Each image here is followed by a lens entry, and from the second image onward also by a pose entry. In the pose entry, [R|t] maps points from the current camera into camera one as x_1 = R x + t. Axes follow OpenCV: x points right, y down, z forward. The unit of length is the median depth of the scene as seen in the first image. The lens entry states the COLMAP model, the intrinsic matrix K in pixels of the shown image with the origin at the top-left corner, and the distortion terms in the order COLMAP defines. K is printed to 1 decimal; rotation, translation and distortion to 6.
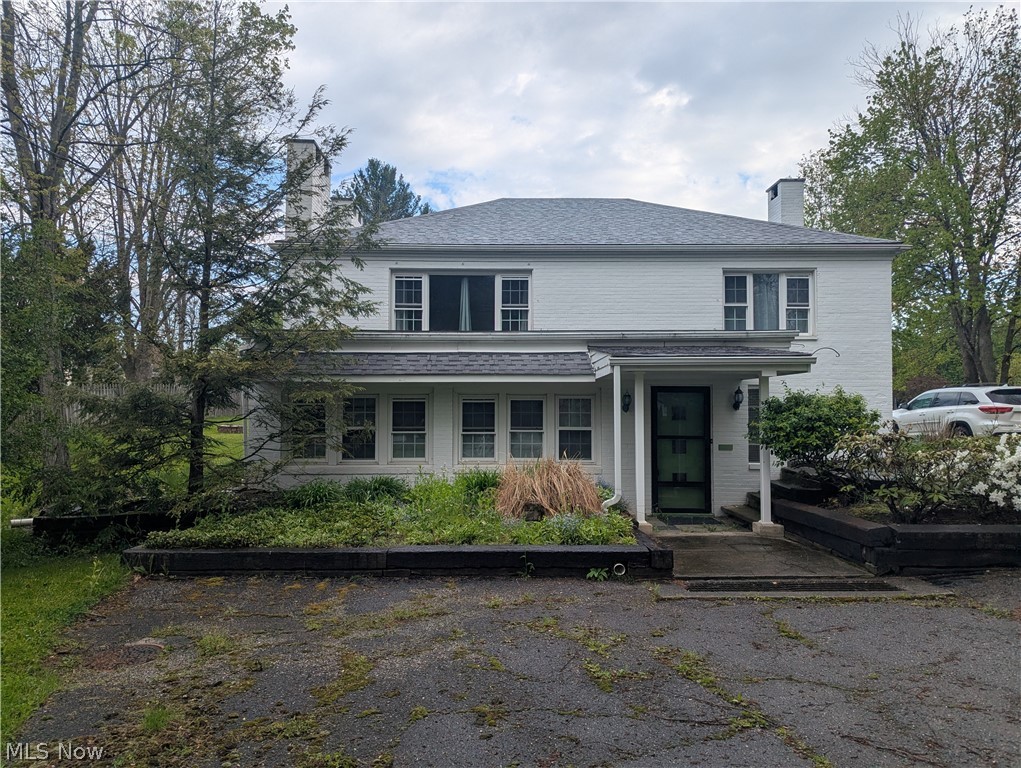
lens RADIAL K [[715.3, 0, 507.4], [0, 715.3, 387.2], [0, 0, 1]] dist [0.082739, -0.085571]
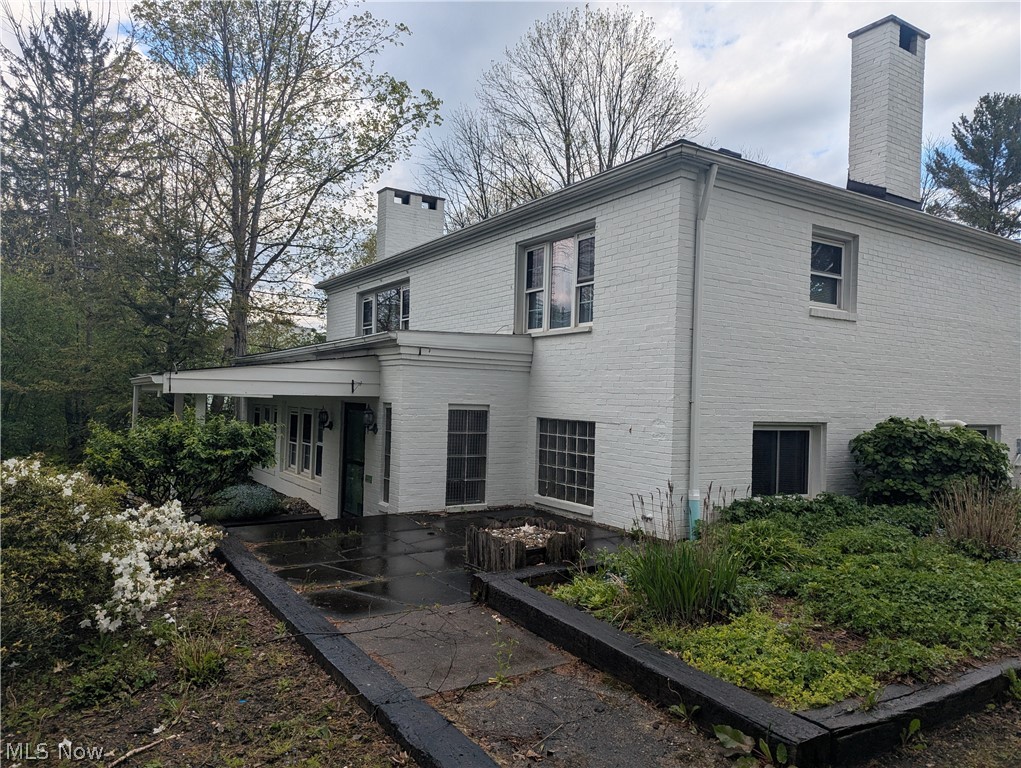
lens RADIAL K [[706.6, 0, 514.0], [0, 706.6, 392.3], [0, 0, 1]] dist [0.066483, -0.046962]
pose [[0.527060, 0.006990, -0.849800, 0.914925], [0.006512, 0.999904, 0.012264, -0.019760], [0.849803, -0.011998, 0.526963, 0.607007]]
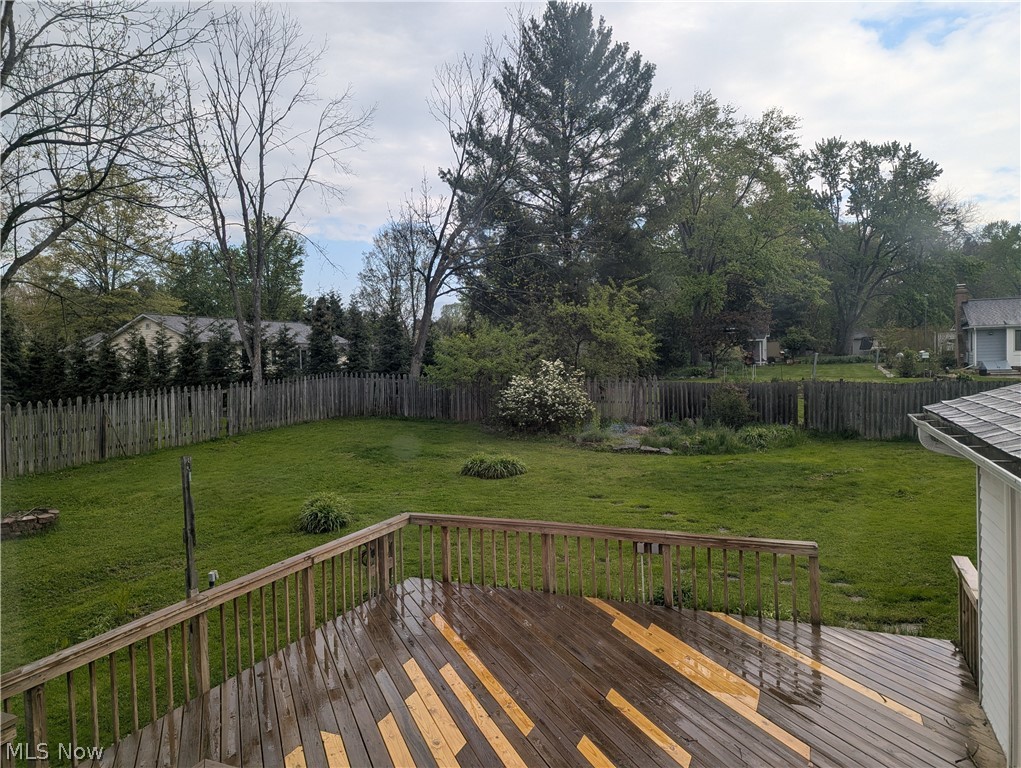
lens RADIAL K [[706.6, 0, 514.0], [0, 706.6, 392.3], [0, 0, 1]] dist [0.066483, -0.046962]
pose [[0.914671, -0.003109, -0.404188, 0.160777], [0.042679, 0.995123, 0.088928, -0.109649], [0.401940, -0.098590, 0.910343, 1.577403]]
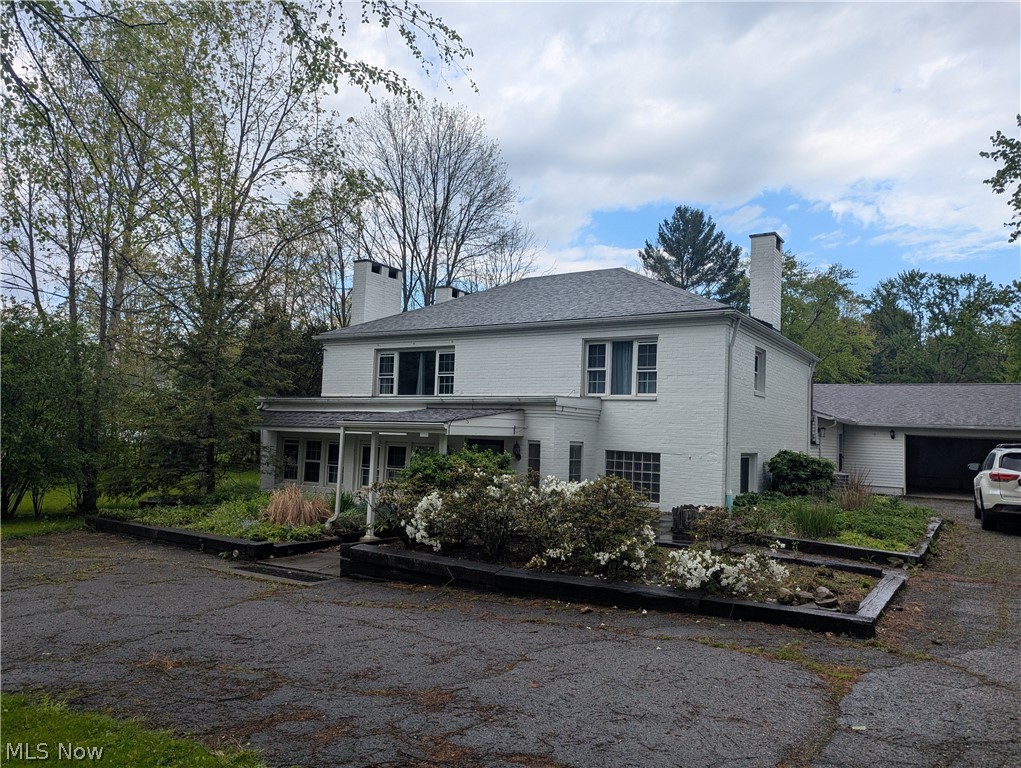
lens RADIAL K [[715.3, 0, 507.4], [0, 715.3, 387.2], [0, 0, 1]] dist [0.082739, -0.085571]
pose [[0.826752, -0.007290, -0.562519, 0.843094], [-0.015020, 0.999274, -0.035026, -0.043169], [0.562366, 0.037407, 0.826042, -0.025086]]
